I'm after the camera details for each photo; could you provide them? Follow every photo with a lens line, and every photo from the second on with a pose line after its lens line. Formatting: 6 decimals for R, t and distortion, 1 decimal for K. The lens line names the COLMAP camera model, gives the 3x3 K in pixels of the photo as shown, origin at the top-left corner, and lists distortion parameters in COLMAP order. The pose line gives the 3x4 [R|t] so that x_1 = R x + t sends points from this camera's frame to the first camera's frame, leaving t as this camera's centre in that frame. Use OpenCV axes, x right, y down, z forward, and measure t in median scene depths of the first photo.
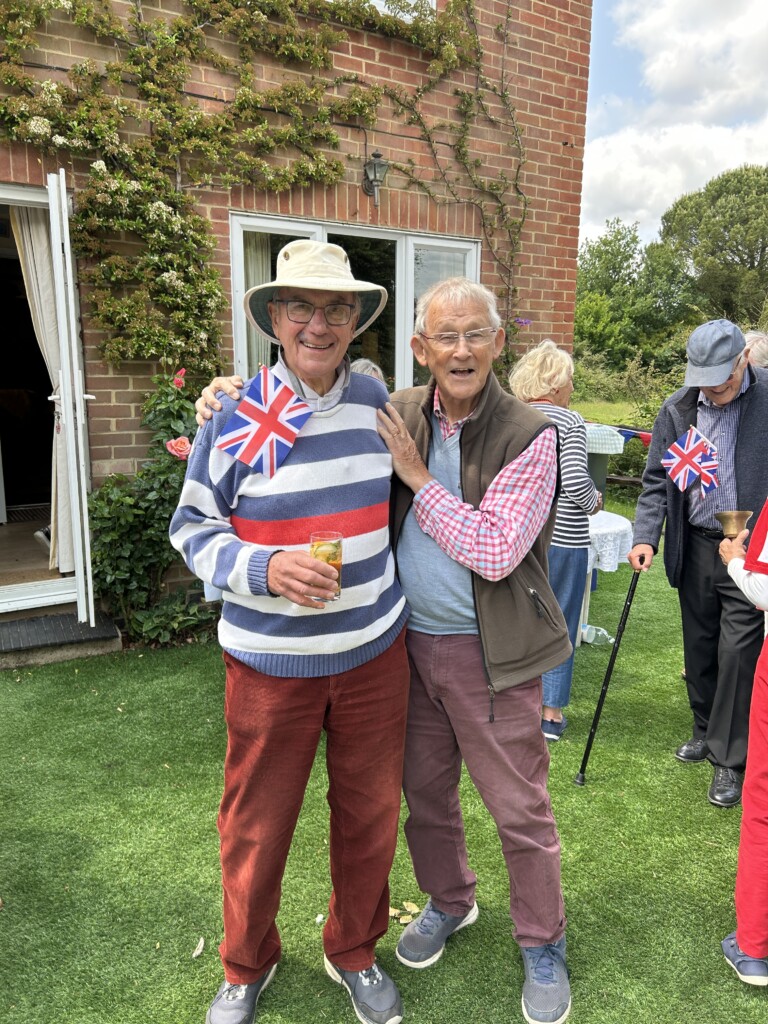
lens RADIAL K [[773.5, 0, 393.0], [0, 773.5, 506.5], [0, 0, 1]] dist [0.050018, -0.054725]
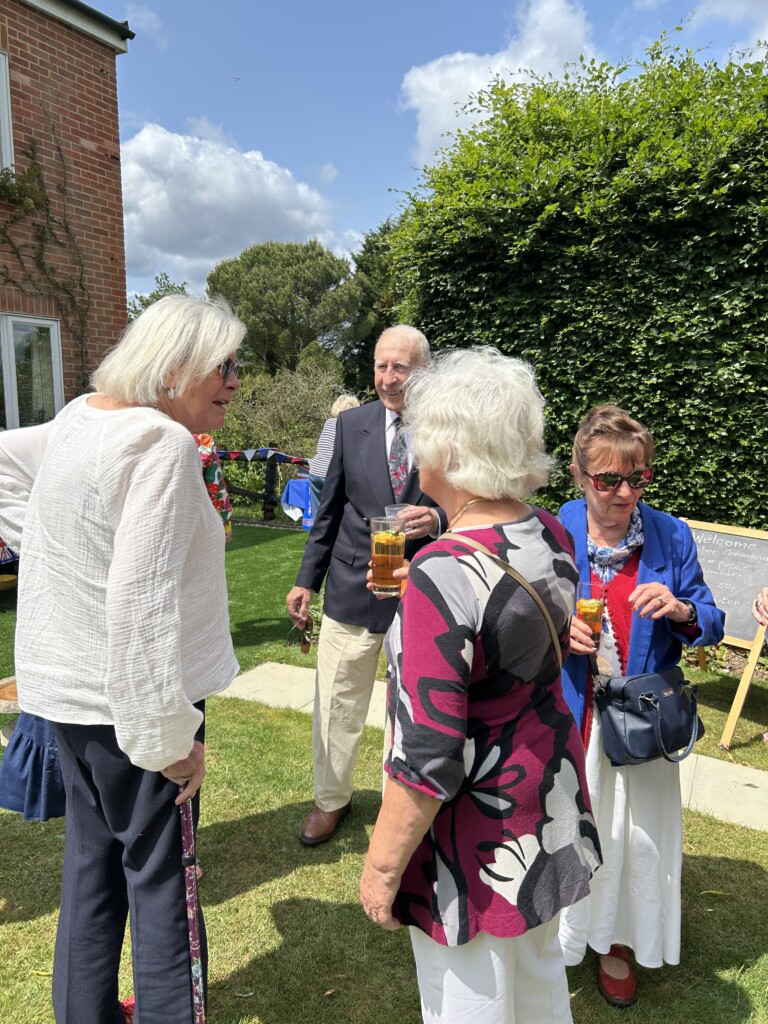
lens RADIAL K [[773.5, 0, 383.8], [0, 773.5, 507.8], [0, 0, 1]] dist [0.050018, -0.054725]
pose [[0.866227, -0.076082, 0.493825, -0.129704], [0.103189, 0.994273, -0.027821, 0.139668], [-0.488880, 0.075057, 0.869116, -0.651509]]
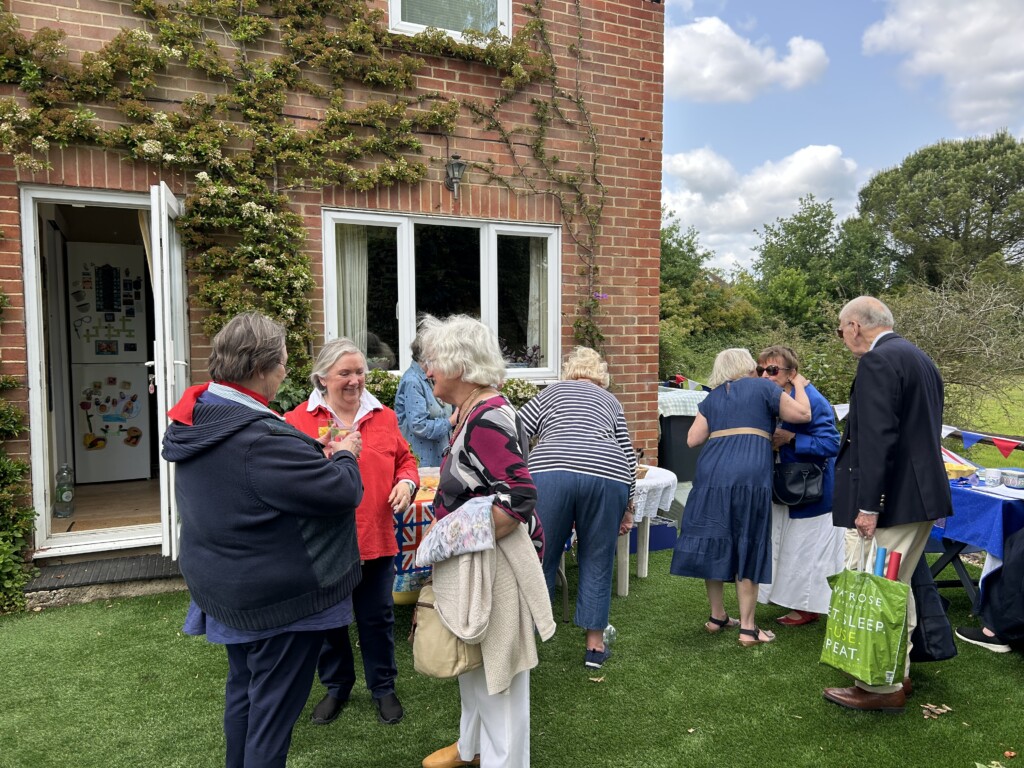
lens RADIAL K [[773.5, 0, 517.9], [0, 773.5, 384.0], [0, 0, 1]] dist [0.050018, -0.054725]
pose [[0.993315, -0.001778, -0.115419, 0.201508], [-0.012590, 0.992248, -0.123634, 0.024066], [0.114744, 0.124261, 0.985593, -0.081454]]
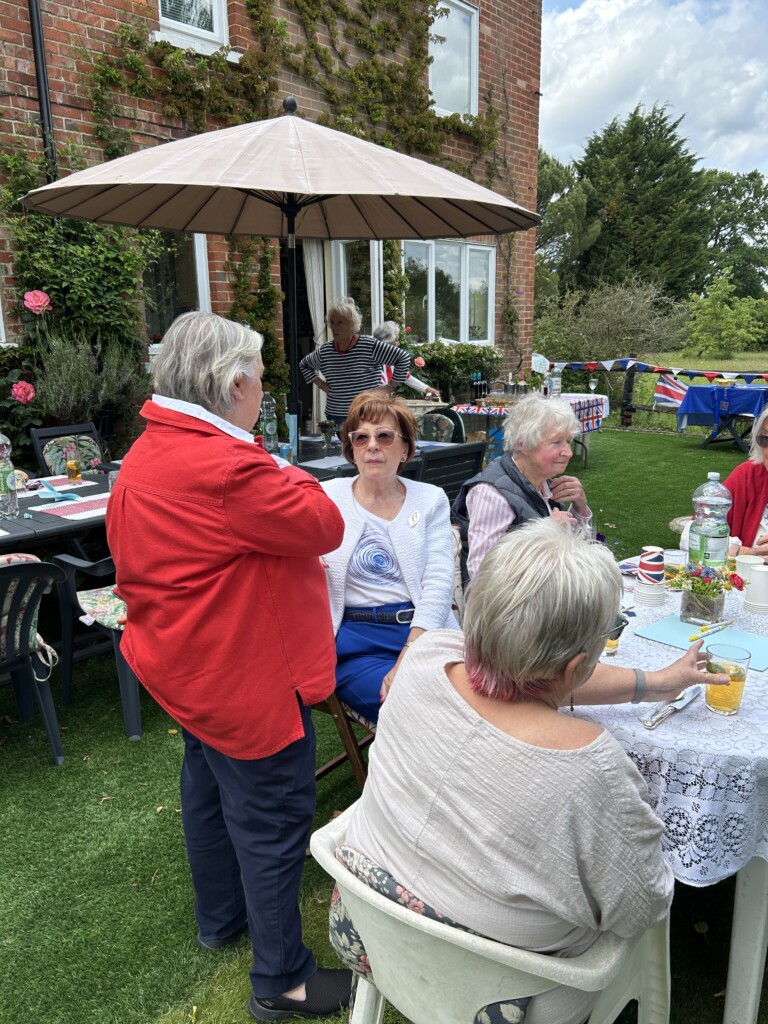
lens RADIAL K [[773.5, 0, 387.5], [0, 773.5, 501.7], [0, 0, 1]] dist [0.050018, -0.054725]
pose [[0.951721, -0.093228, 0.292465, -0.759471], [0.082734, 0.995411, 0.048075, 0.137414], [-0.295605, -0.021557, 0.955067, -0.668073]]
